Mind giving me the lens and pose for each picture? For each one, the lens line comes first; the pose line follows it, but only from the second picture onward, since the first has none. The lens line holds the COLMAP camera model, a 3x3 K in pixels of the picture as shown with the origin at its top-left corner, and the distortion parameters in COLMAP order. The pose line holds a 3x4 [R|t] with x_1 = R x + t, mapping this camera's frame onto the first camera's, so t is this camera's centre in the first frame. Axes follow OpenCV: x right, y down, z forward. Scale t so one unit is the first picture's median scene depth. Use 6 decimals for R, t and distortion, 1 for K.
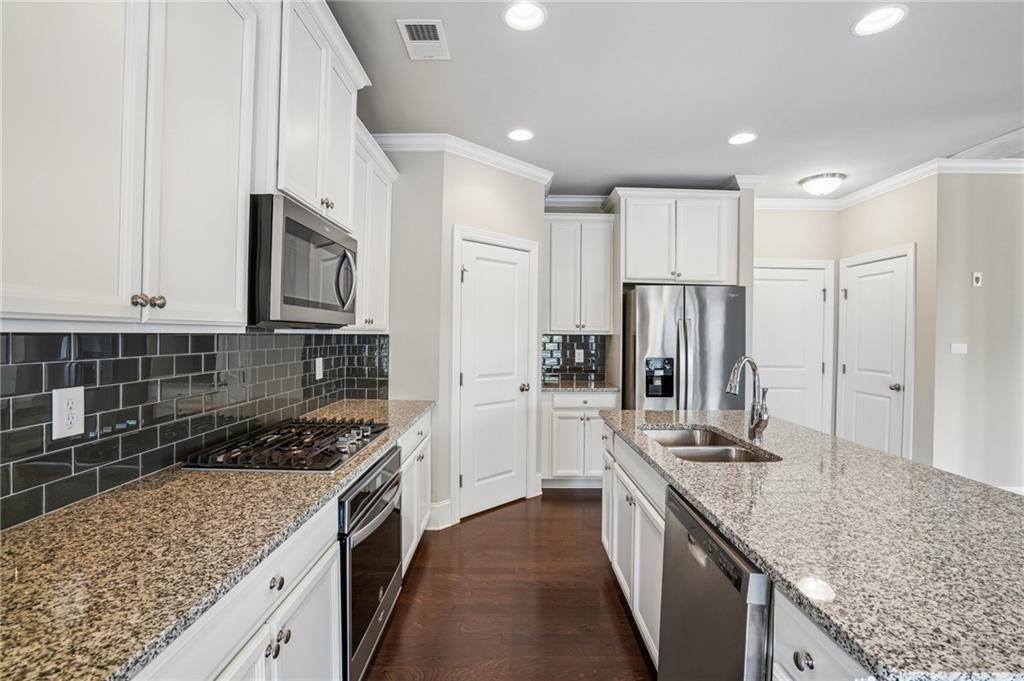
lens RADIAL K [[473.4, 0, 510.2], [0, 473.4, 335.7], [0, 0, 1]] dist [-0.033154, 0.005044]
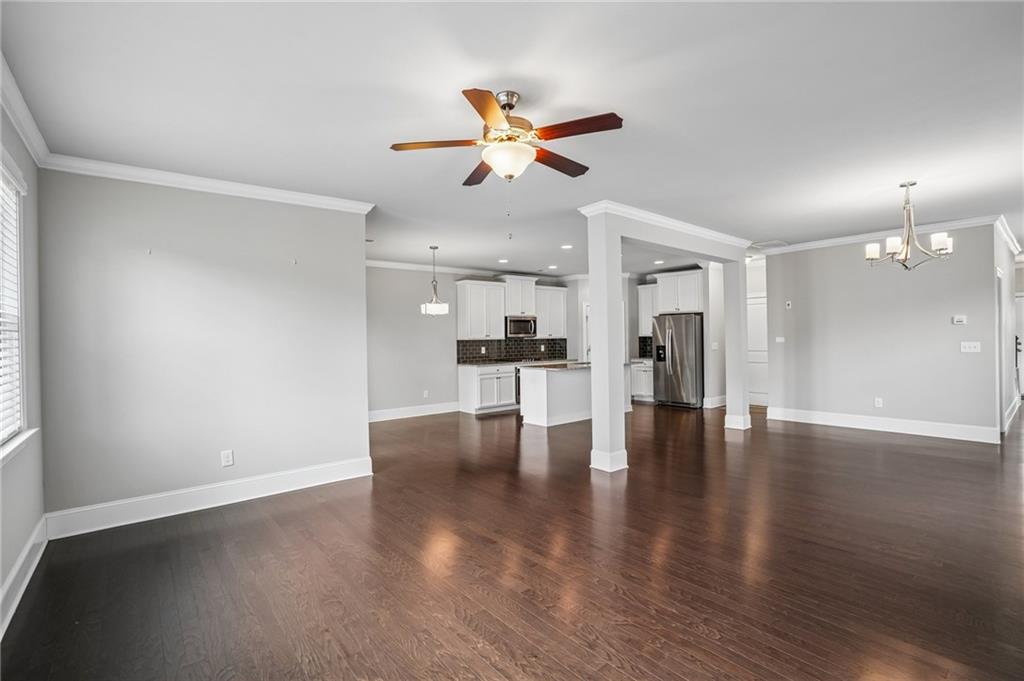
lens RADIAL K [[473.4, 0, 510.6], [0, 473.4, 336.8], [0, 0, 1]] dist [-0.033154, 0.005044]
pose [[0.638489, -0.021931, -0.769318, 1.934493], [0.020012, 0.999729, -0.011890, 0.016689], [0.769370, -0.007804, 0.638755, -1.317824]]
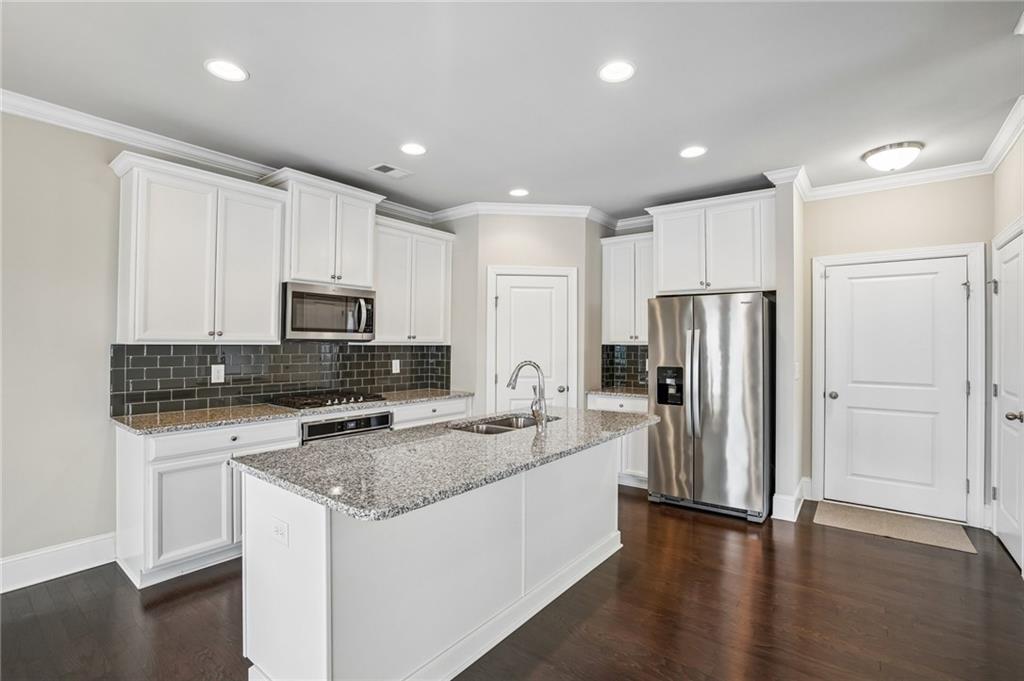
lens RADIAL K [[473.4, 0, 504.4], [0, 473.4, 336.9], [0, 0, 1]] dist [-0.033154, 0.005044]
pose [[0.786292, -0.014961, -0.617674, 0.765922], [0.000927, 0.999734, -0.023035, 0.004814], [0.617855, 0.017540, 0.786097, -0.048833]]
